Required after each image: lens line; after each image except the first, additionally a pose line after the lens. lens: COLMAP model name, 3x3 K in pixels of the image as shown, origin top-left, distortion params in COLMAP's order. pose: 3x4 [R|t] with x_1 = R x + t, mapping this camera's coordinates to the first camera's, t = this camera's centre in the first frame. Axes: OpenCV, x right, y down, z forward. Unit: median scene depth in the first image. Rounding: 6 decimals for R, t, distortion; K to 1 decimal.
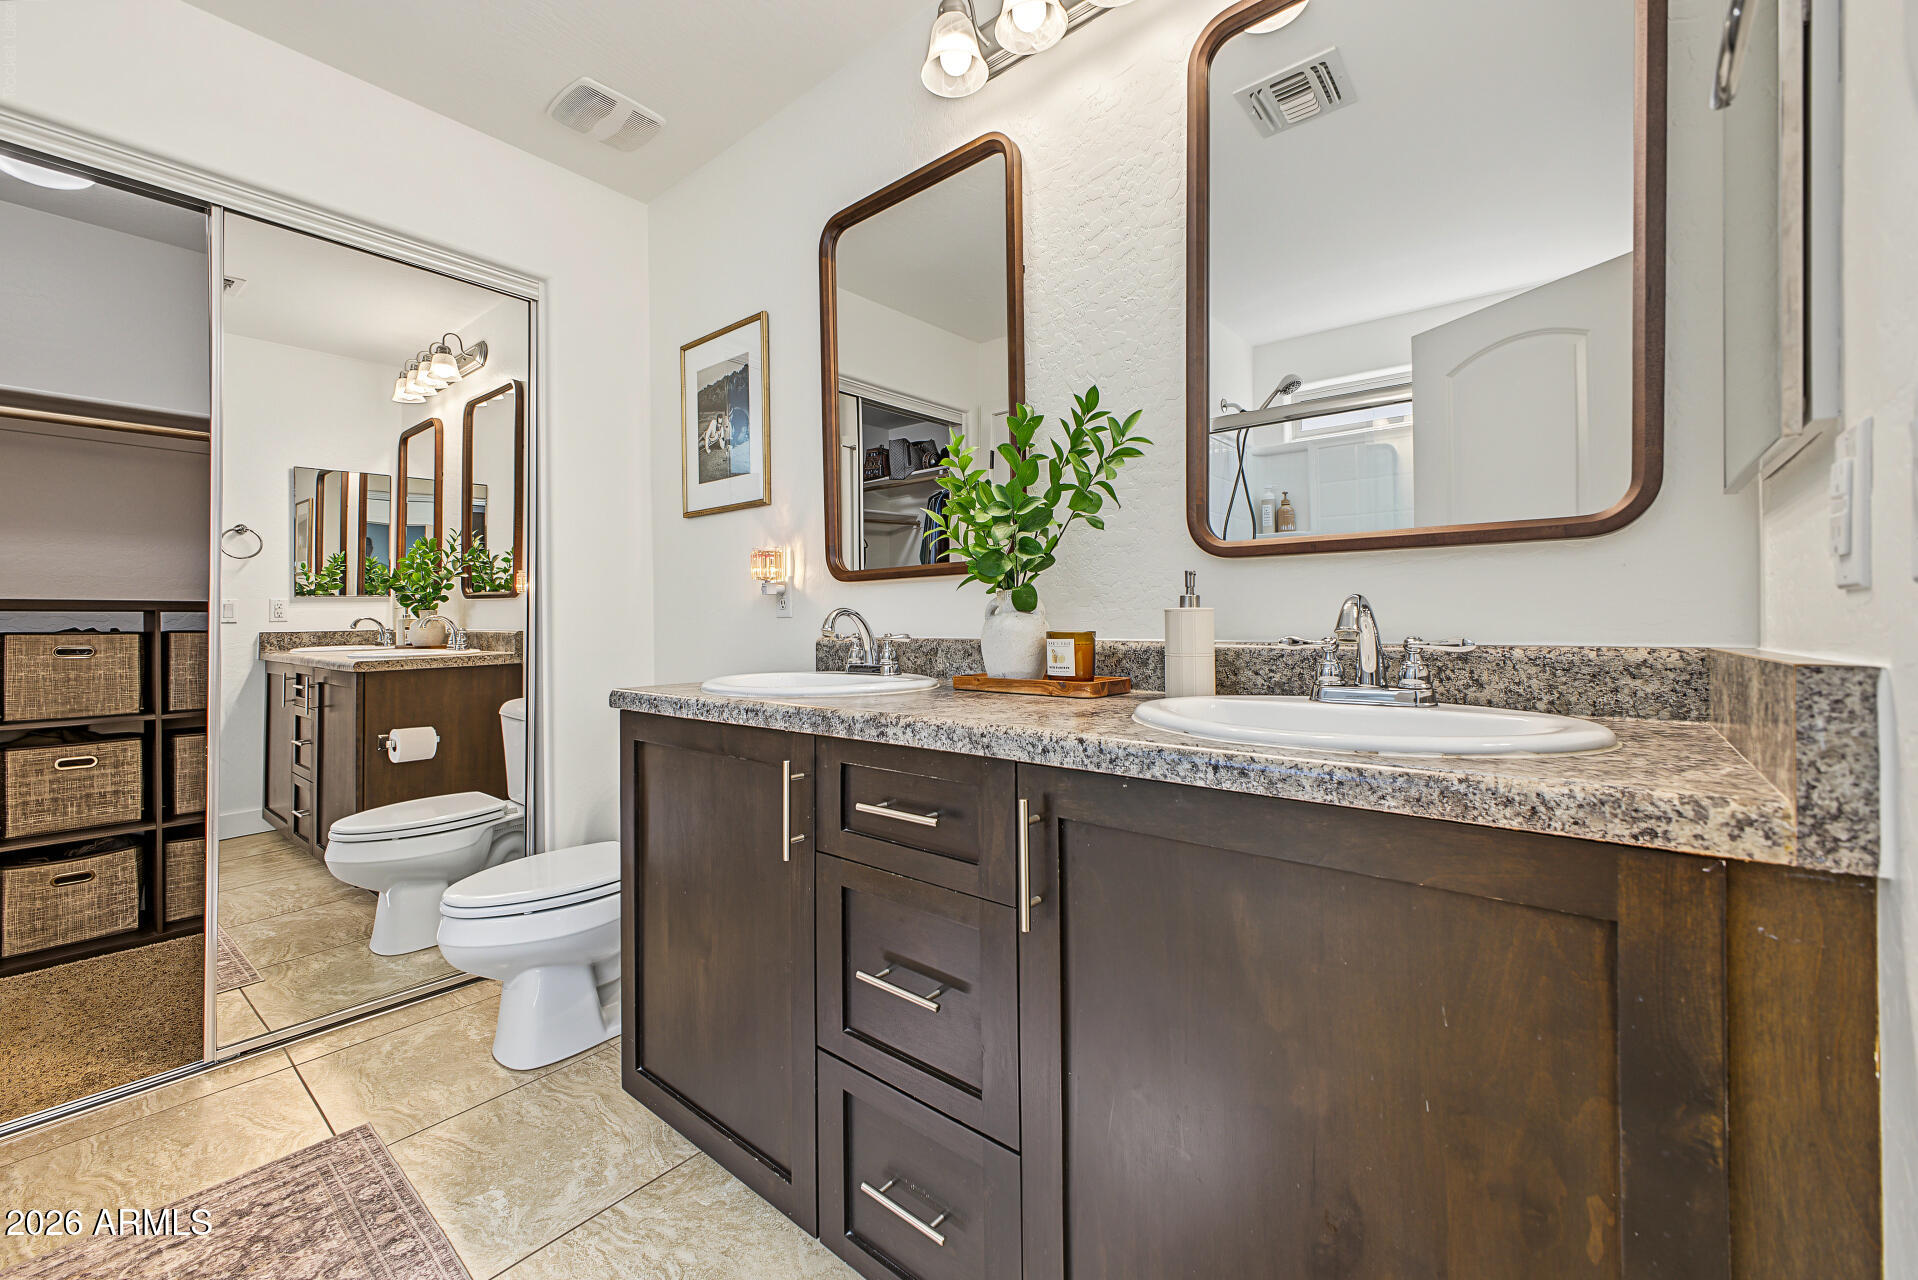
lens RADIAL K [[762.4, 0, 950.6], [0, 762.4, 633.3], [0, 0, 1]] dist [0.016344, -0.004003]
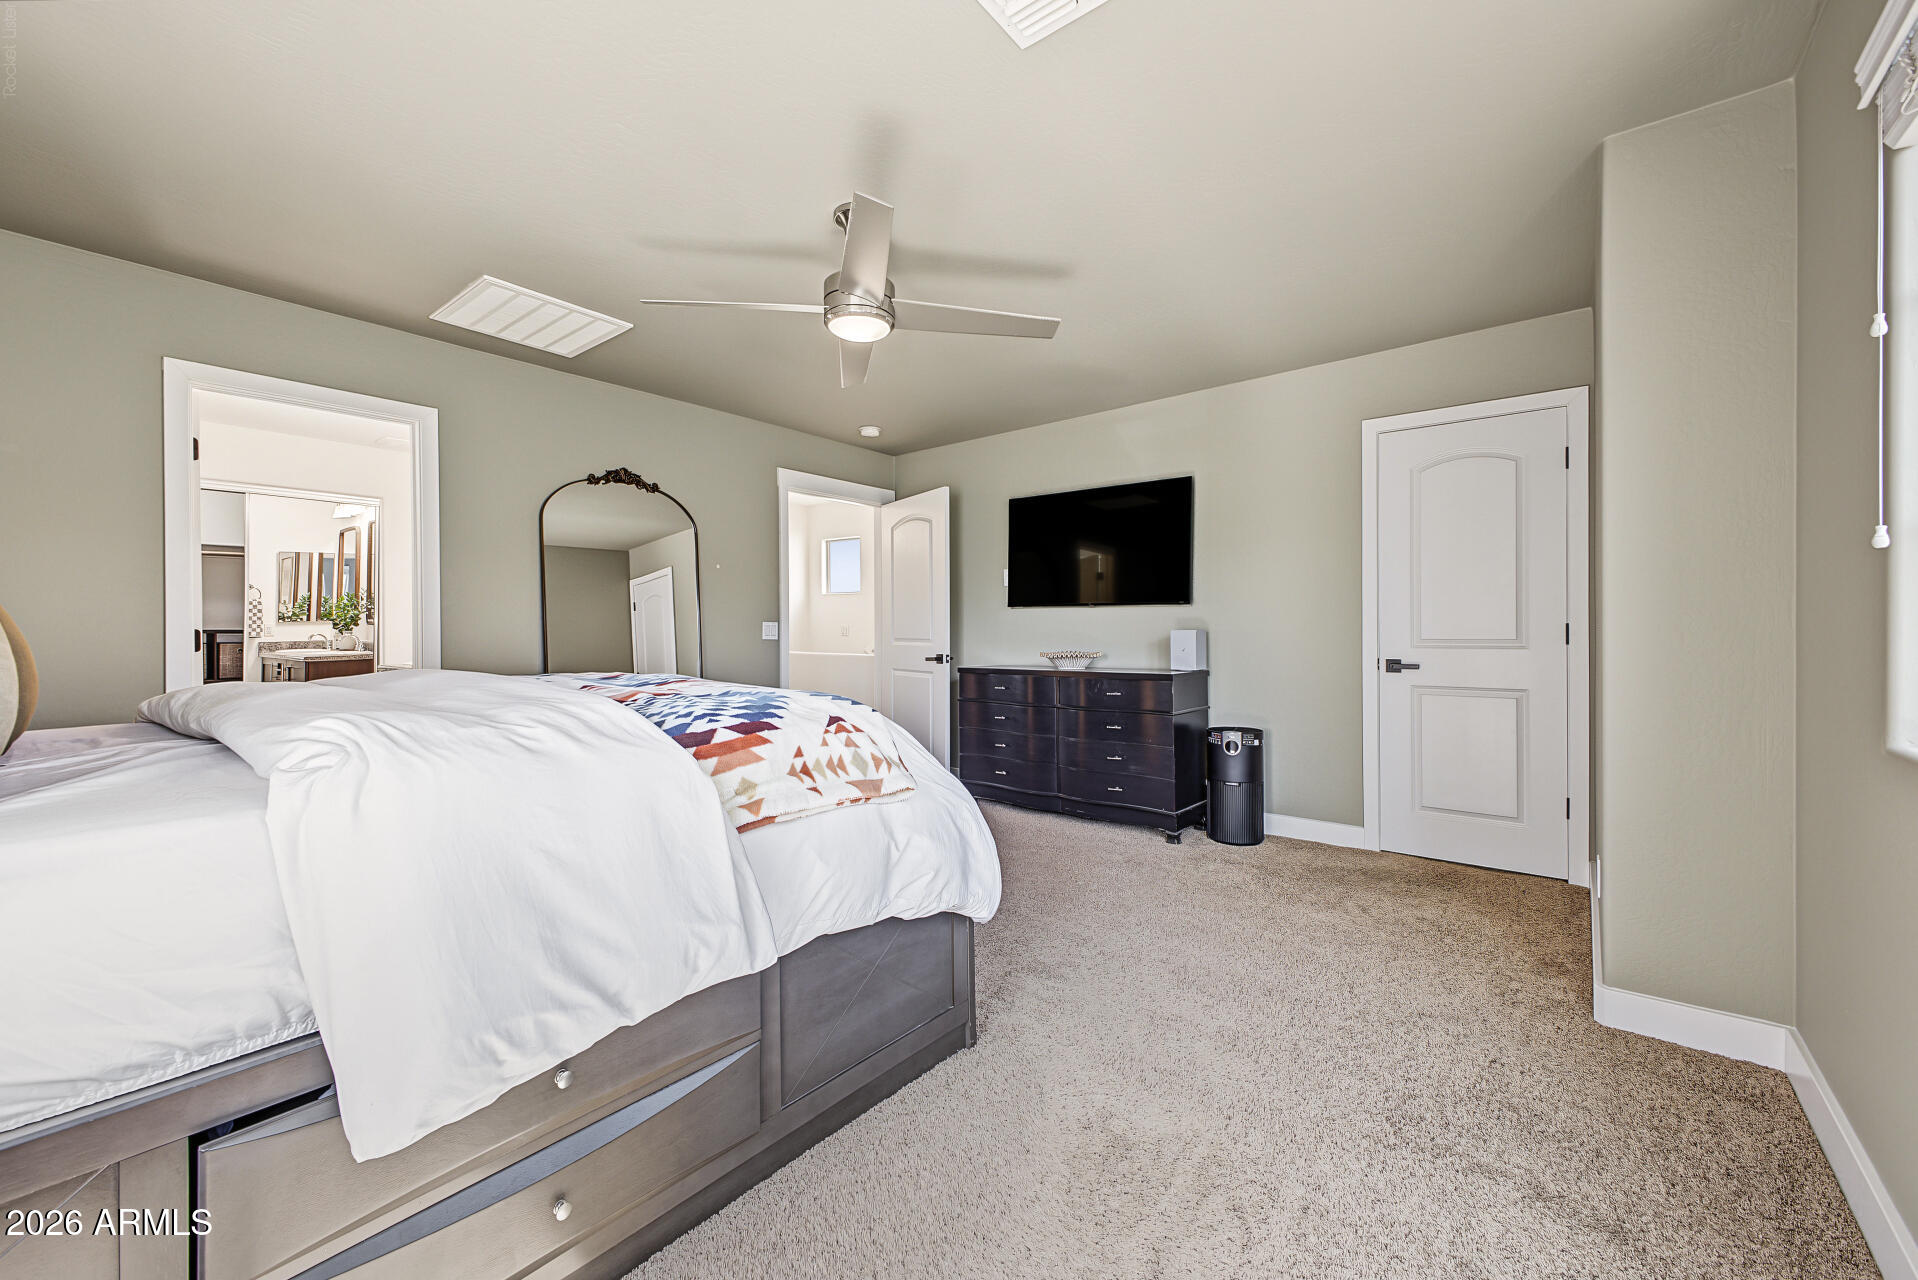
lens RADIAL K [[762.4, 0, 962.3], [0, 762.4, 636.6], [0, 0, 1]] dist [0.016344, -0.004003]
pose [[0.999913, 0.004794, 0.012276, 0.776246], [-0.004728, 0.999974, -0.005392, -0.011887], [-0.012301, 0.005333, 0.999910, -0.878925]]
